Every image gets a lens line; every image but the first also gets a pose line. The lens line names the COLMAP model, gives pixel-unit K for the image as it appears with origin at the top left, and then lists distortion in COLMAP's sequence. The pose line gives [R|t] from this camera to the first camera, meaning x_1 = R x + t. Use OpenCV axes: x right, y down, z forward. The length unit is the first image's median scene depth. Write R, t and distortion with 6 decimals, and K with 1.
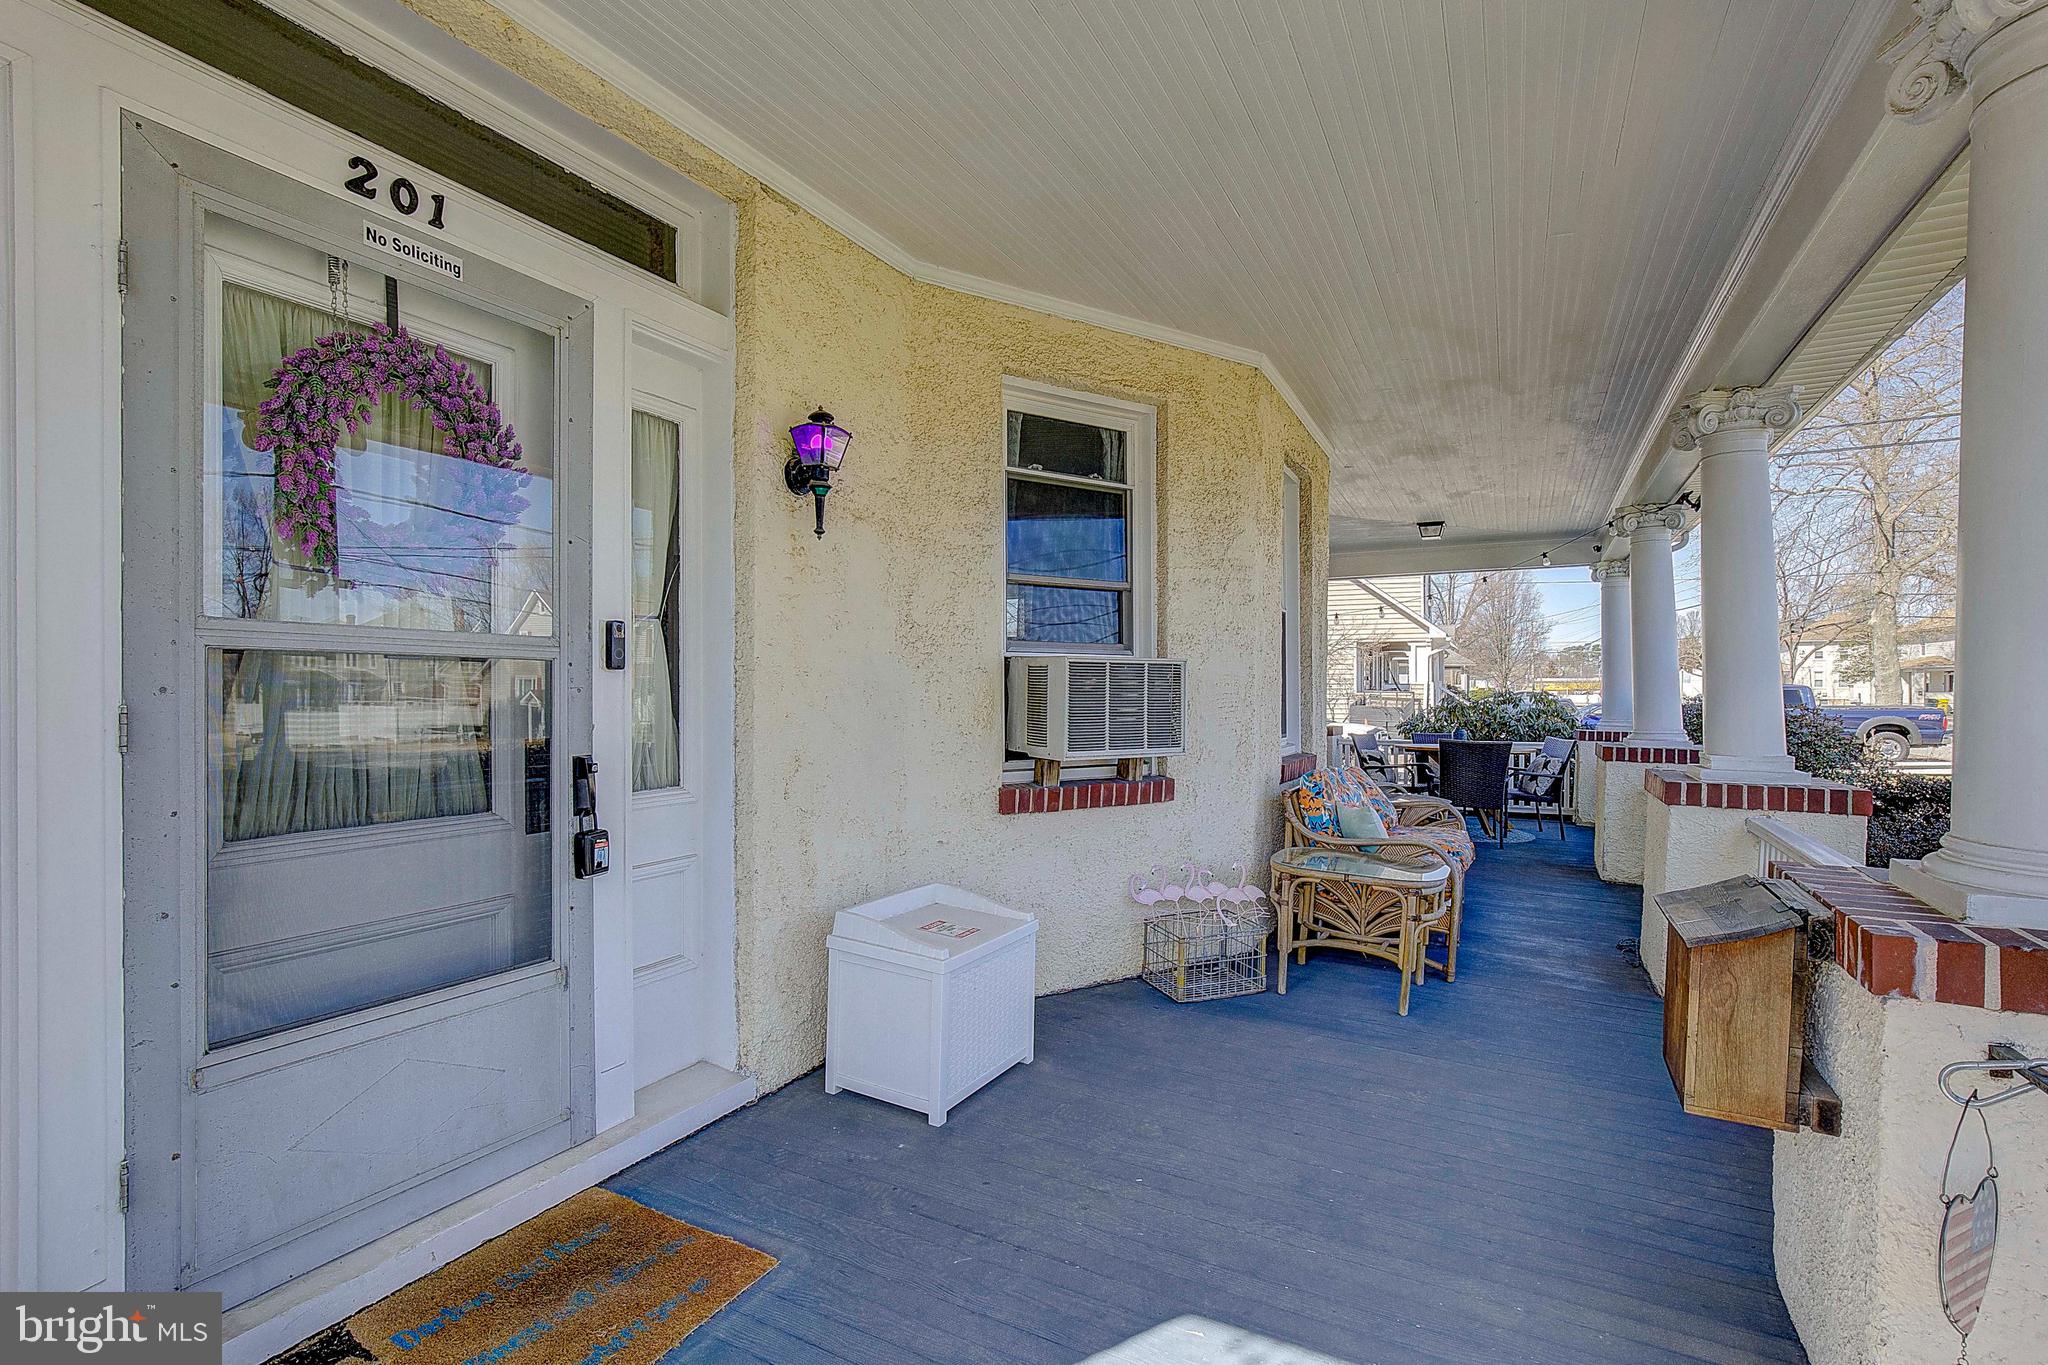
lens RADIAL K [[897.7, 0, 1024.0], [0, 897.7, 682.5], [0, 0, 1]] dist [-0.000885, 0.000045]
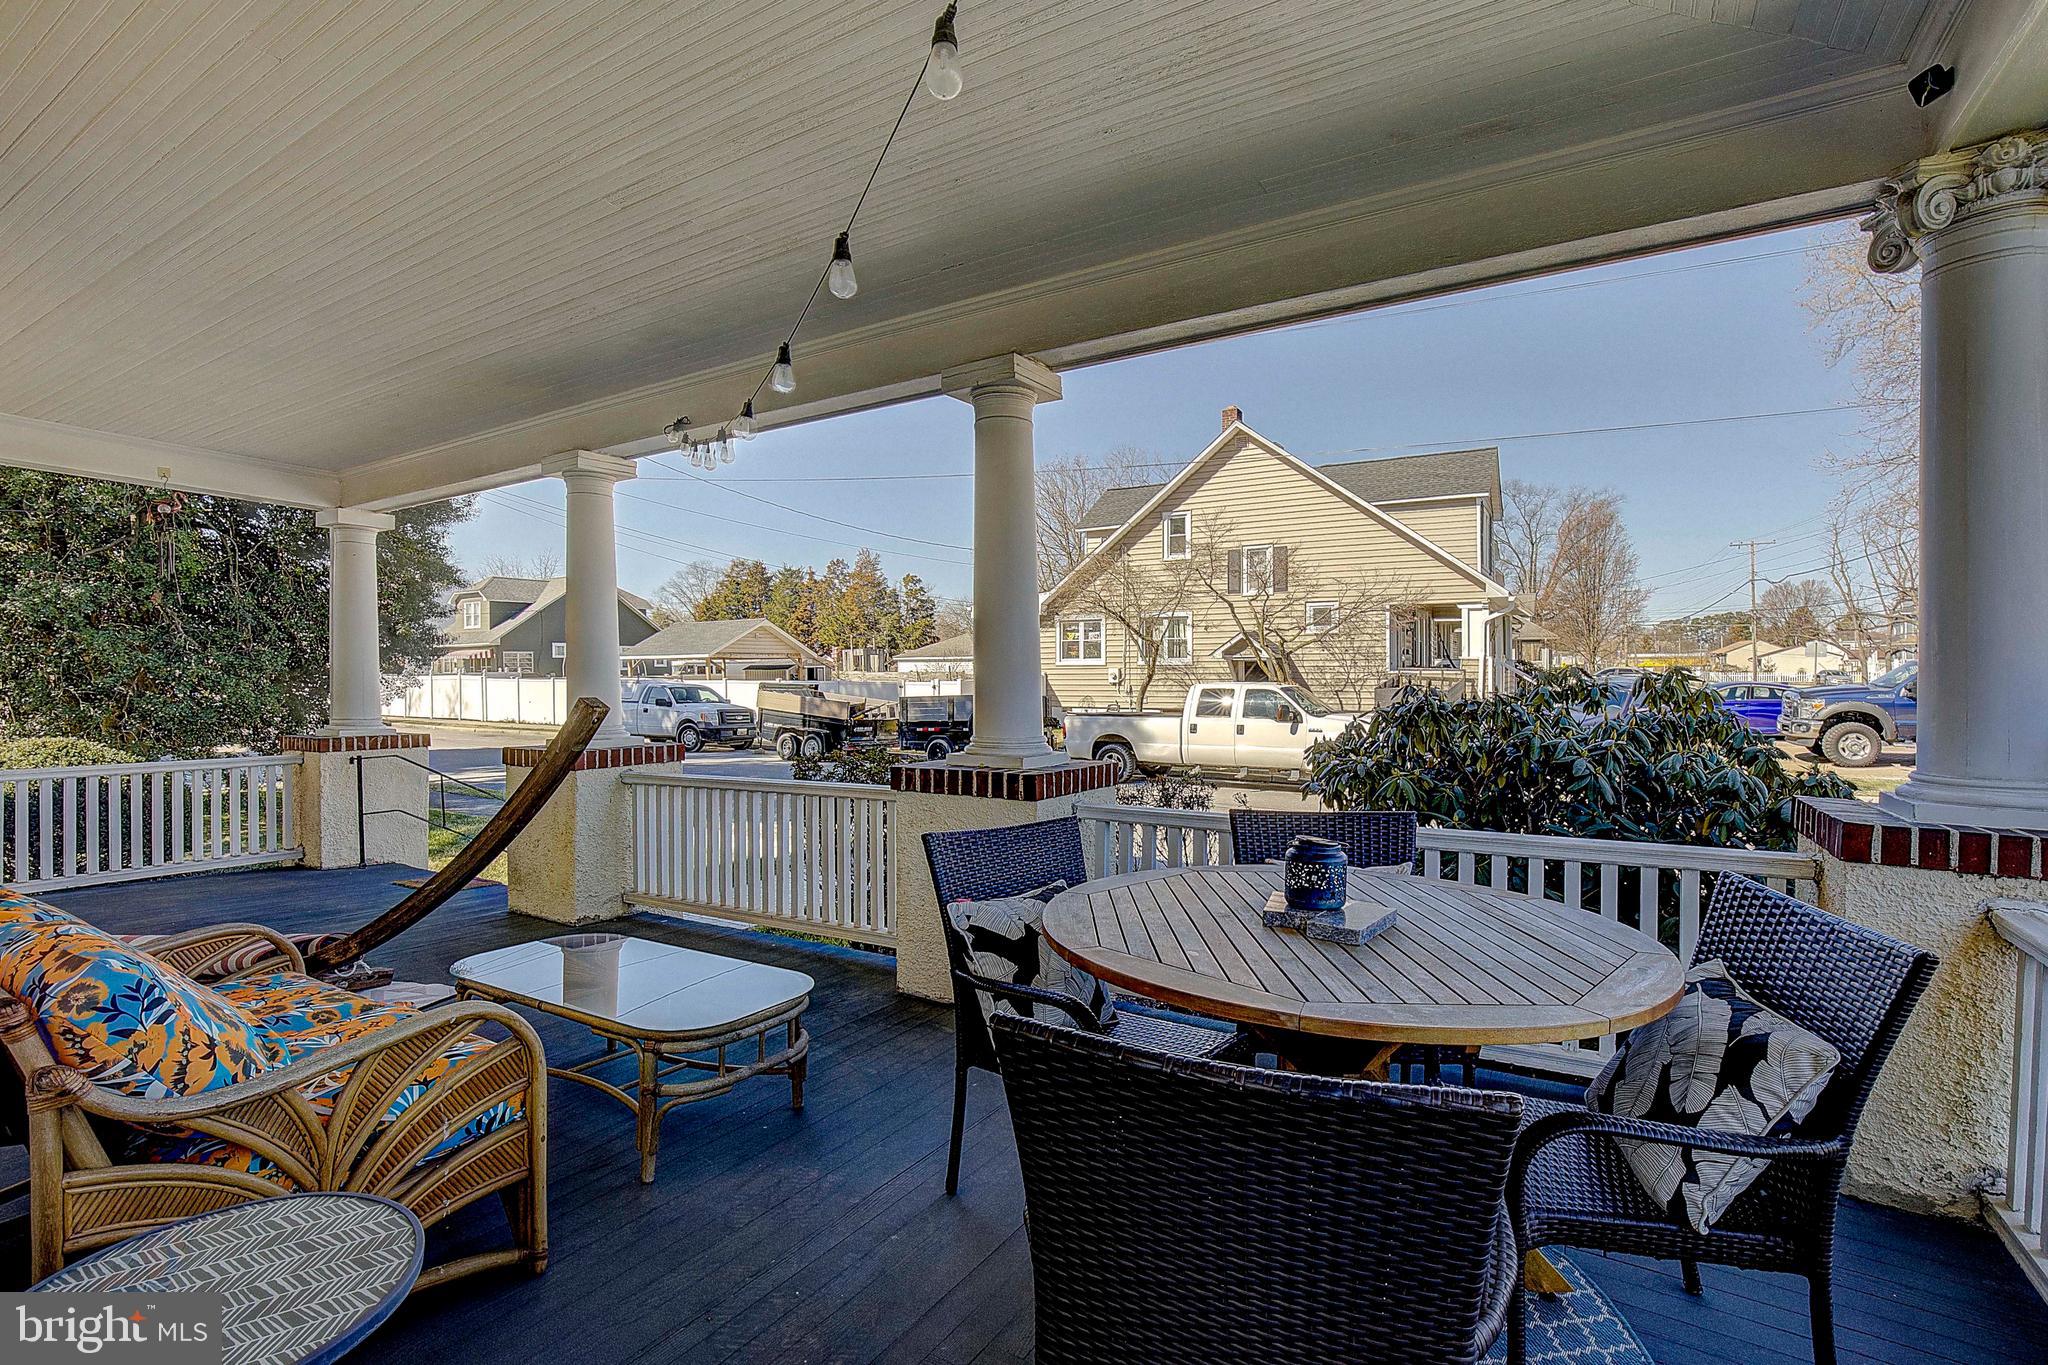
lens RADIAL K [[923.6, 0, 1024.0], [0, 923.6, 682.5], [0, 0, 1]] dist [-0.009083, -0.000262]
pose [[0.998004, -0.003761, -0.063046, 0.111648], [0.005191, 0.999733, 0.022535, 0.001749], [0.062945, -0.022817, 0.997756, 0.200686]]
